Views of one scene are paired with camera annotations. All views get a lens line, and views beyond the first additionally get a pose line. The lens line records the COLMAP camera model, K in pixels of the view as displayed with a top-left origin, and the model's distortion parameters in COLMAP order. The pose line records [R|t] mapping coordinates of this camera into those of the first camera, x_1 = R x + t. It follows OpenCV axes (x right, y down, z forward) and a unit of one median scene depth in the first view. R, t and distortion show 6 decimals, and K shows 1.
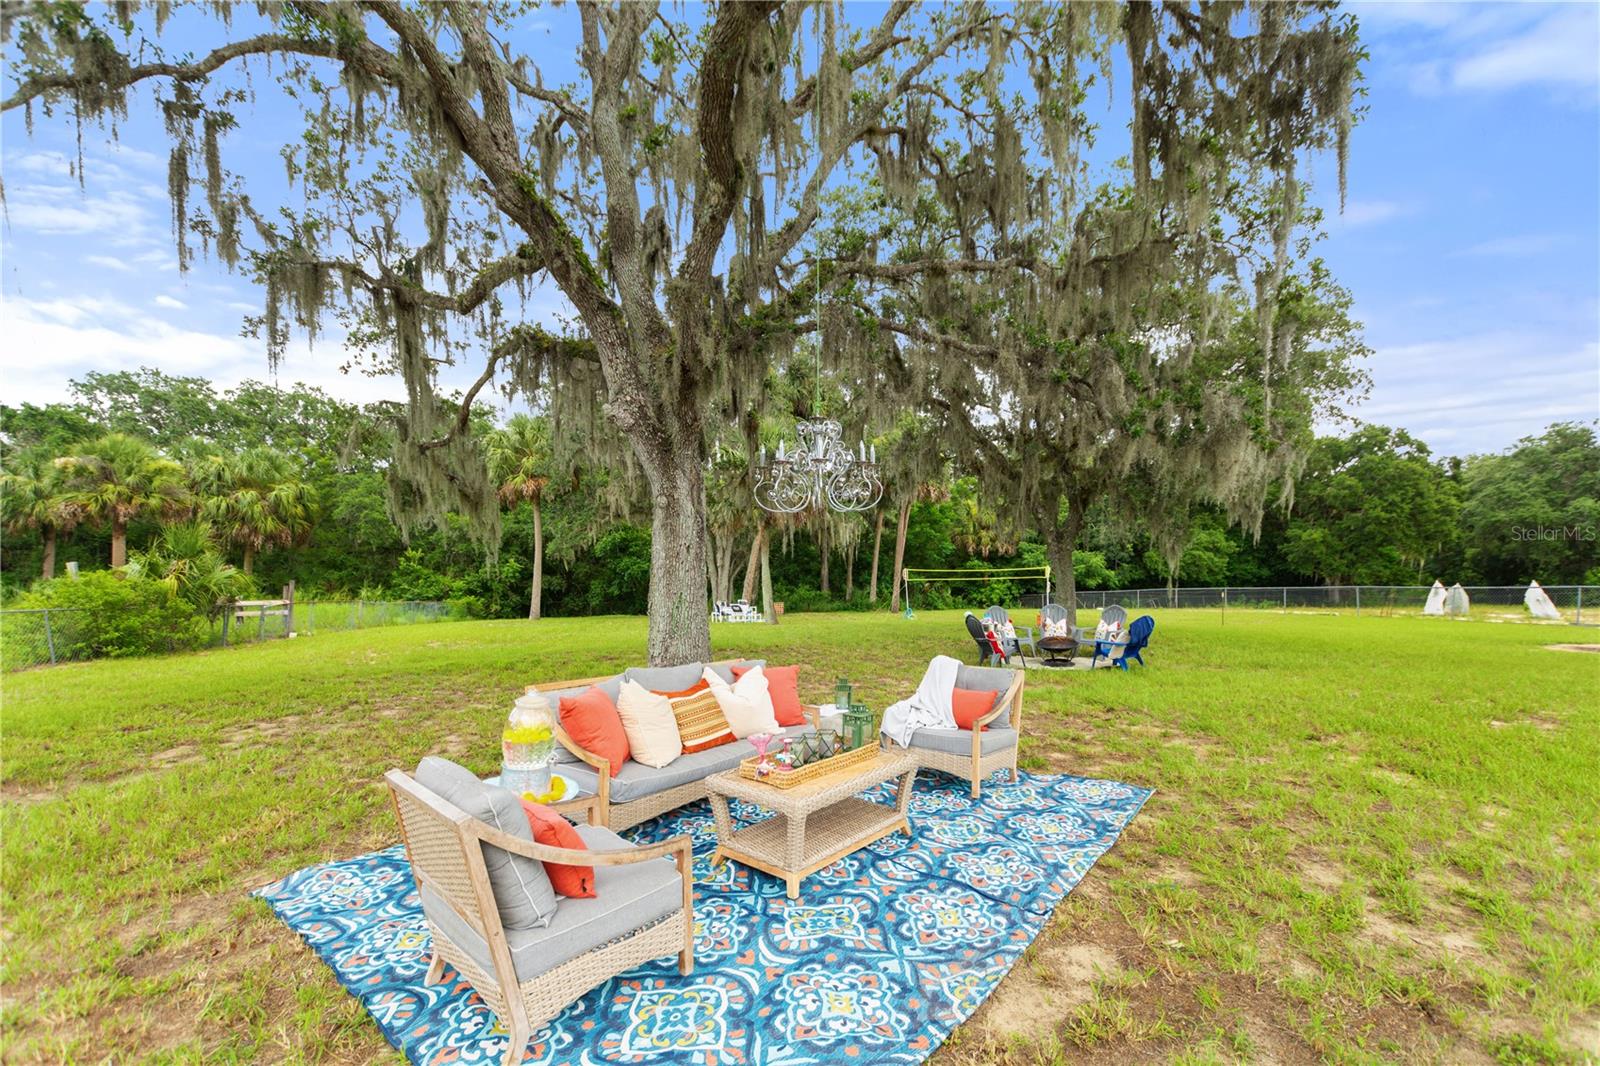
lens RADIAL K [[712.3, 0, 808.7], [0, 712.3, 537.9], [0, 0, 1]] dist [0.007443, -0.000215]
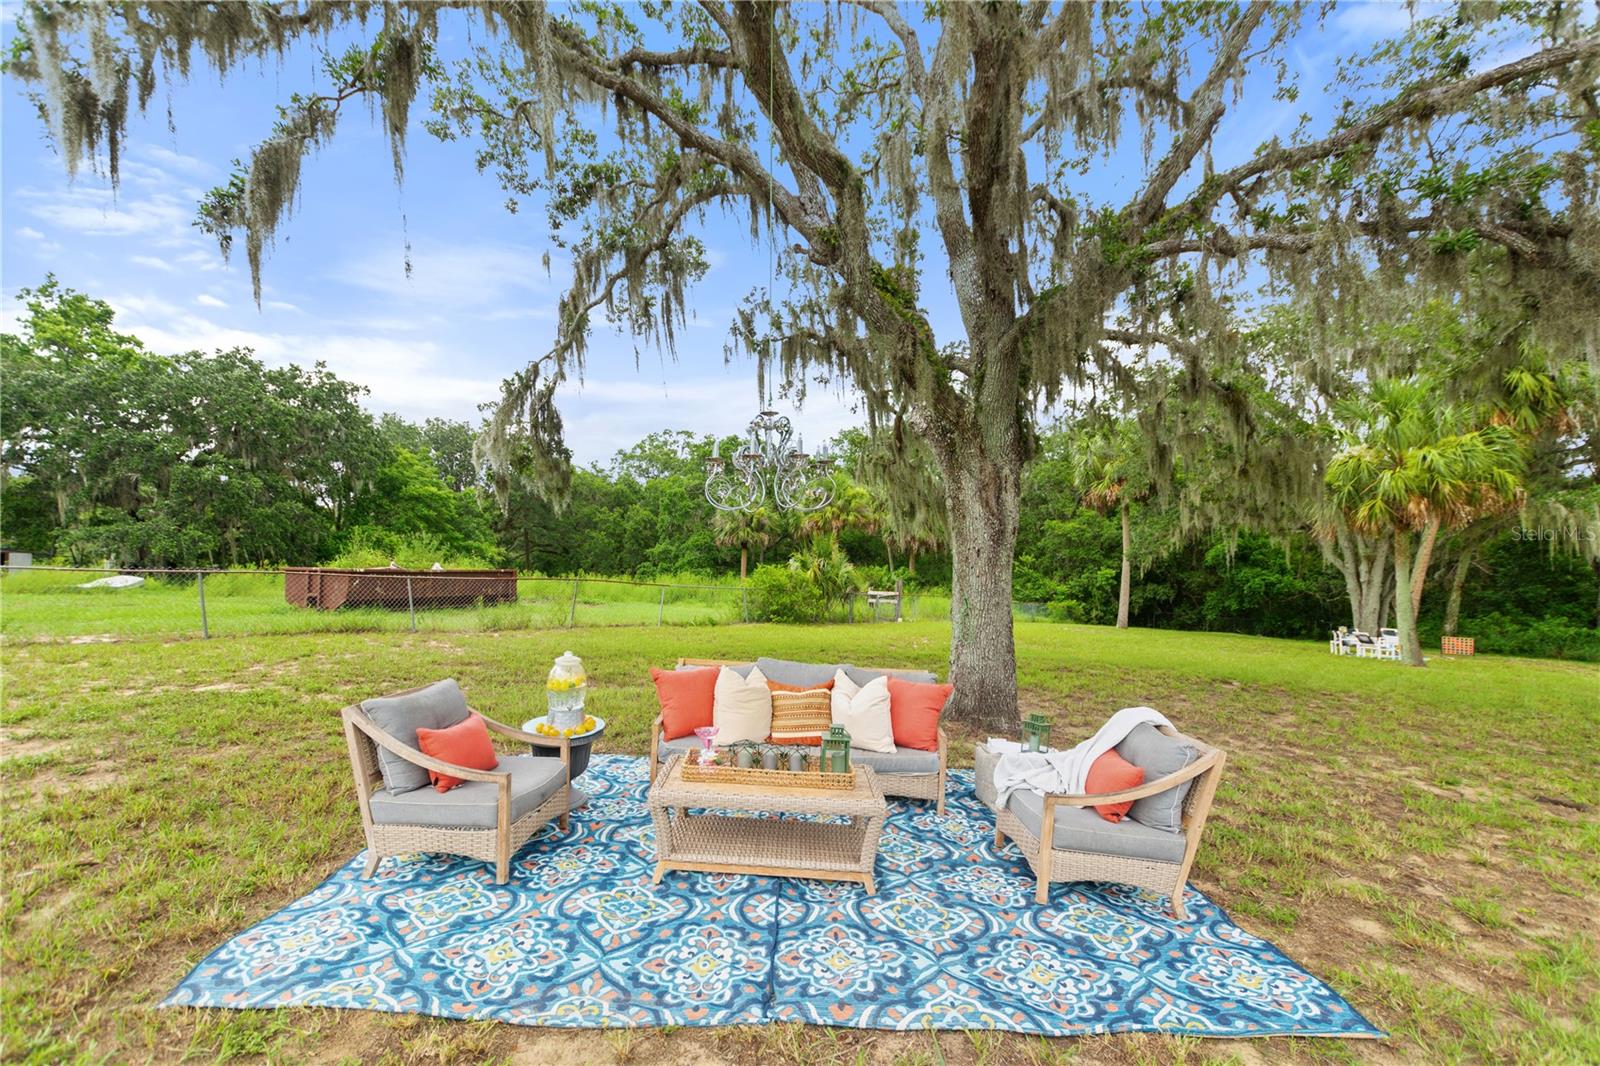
lens RADIAL K [[712.3, 0, 808.7], [0, 712.3, 537.9], [0, 0, 1]] dist [0.007443, -0.000215]
pose [[0.604931, -0.005157, -0.796261, 0.263145], [-0.002912, 0.999958, -0.008688, 0.002452], [0.796273, 0.007574, 0.604890, 0.150785]]
